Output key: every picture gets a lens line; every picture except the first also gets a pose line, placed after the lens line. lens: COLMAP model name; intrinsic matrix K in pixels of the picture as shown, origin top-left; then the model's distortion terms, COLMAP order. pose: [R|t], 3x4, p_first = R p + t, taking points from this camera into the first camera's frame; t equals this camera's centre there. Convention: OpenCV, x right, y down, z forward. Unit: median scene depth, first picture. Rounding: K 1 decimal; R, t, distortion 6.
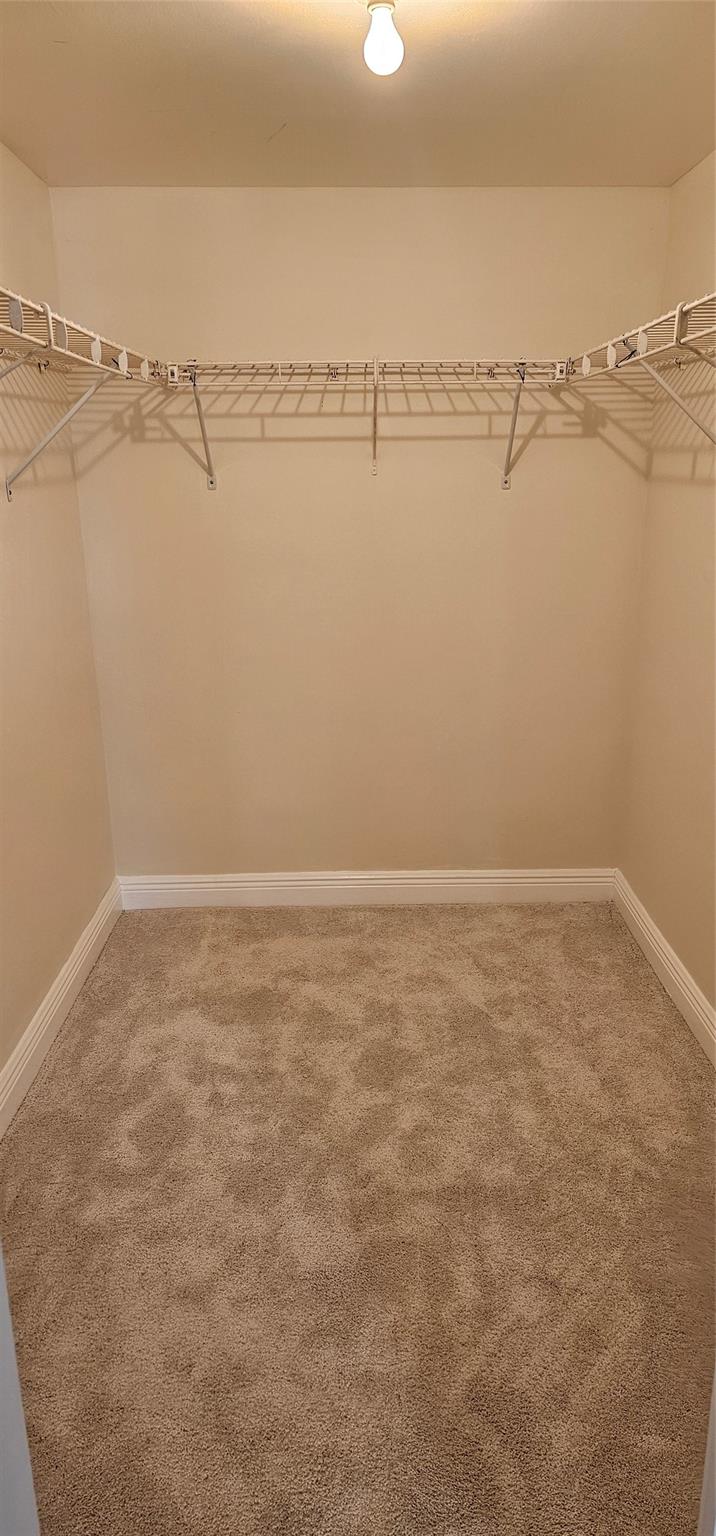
lens RADIAL K [[982.1, 0, 358.5], [0, 982.1, 766.9], [0, 0, 1]] dist [0.002338, 0.000236]
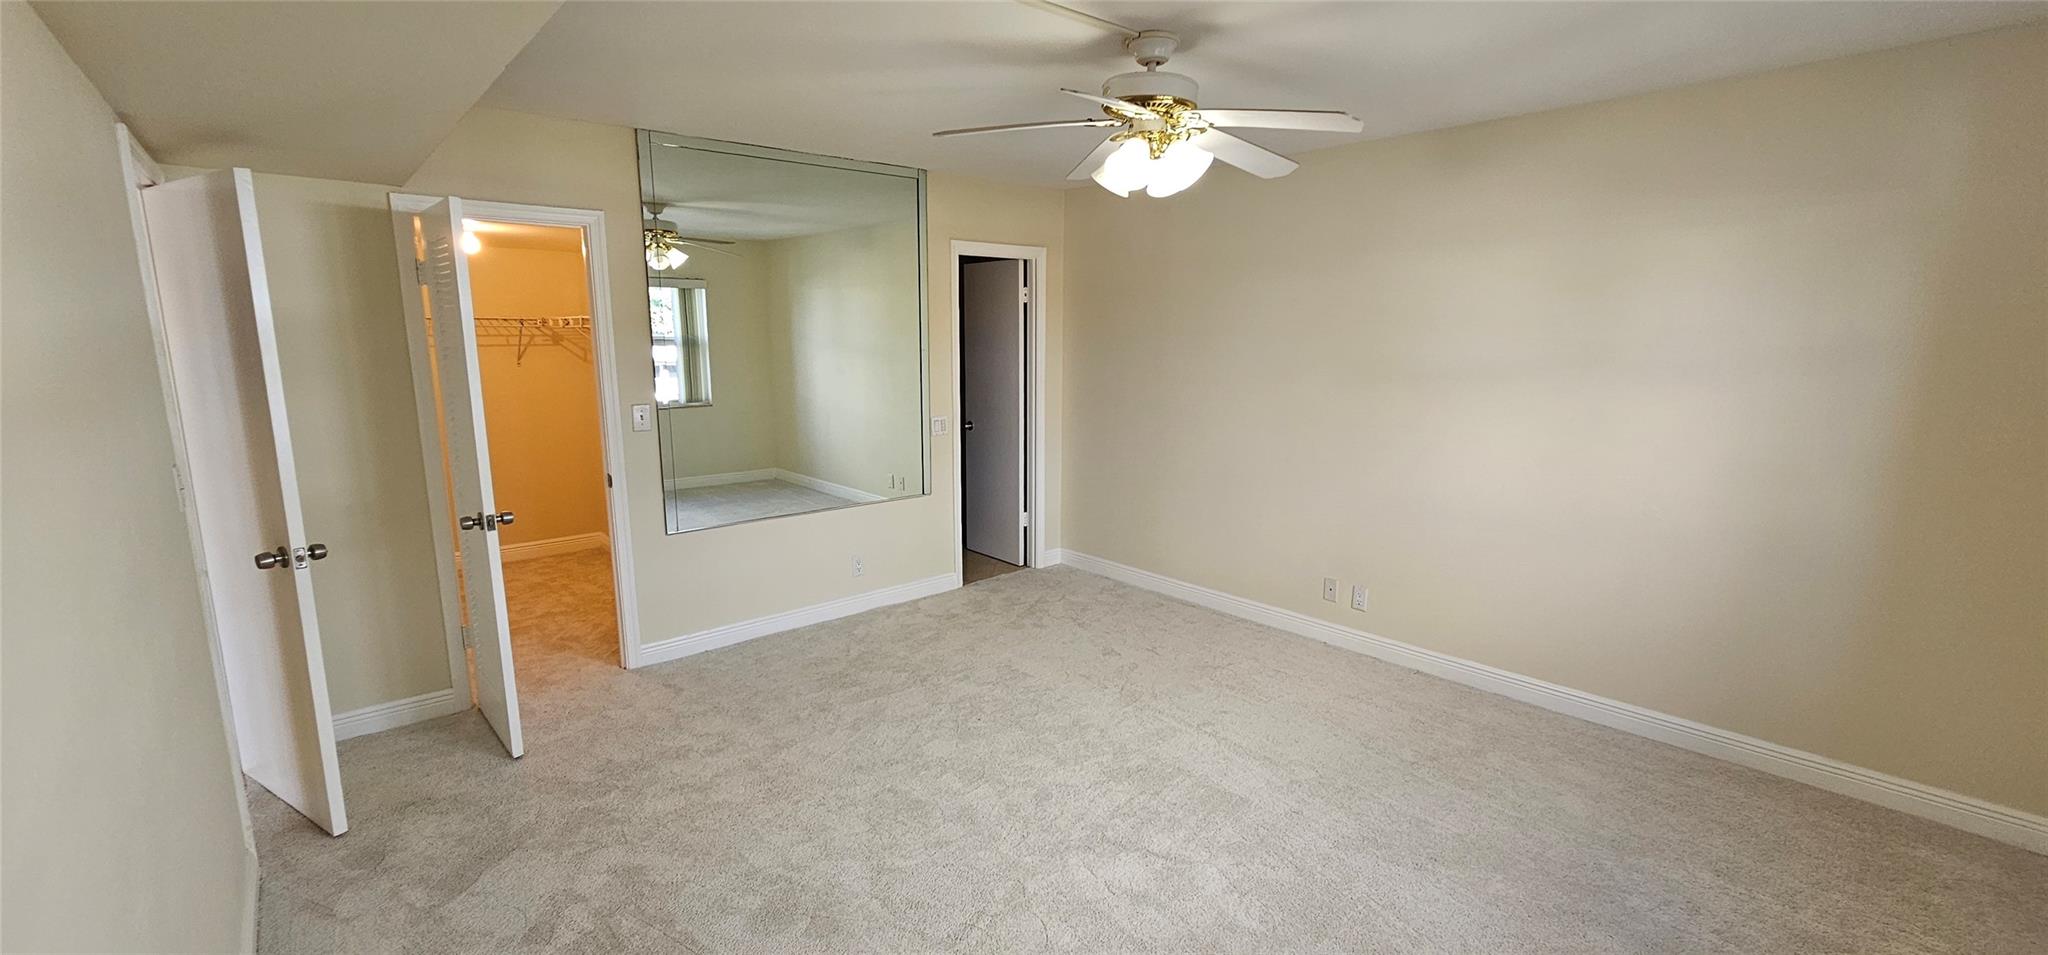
lens RADIAL K [[840.5, 0, 1020.1], [0, 840.5, 476.8], [0, 0, 1]] dist [0.002239, 0.000601]
pose [[0.756800, -0.103904, 0.645336, -0.271616], [0.176626, 0.983065, -0.048853, 0.284984], [-0.629331, 0.150955, 0.762335, -1.251528]]
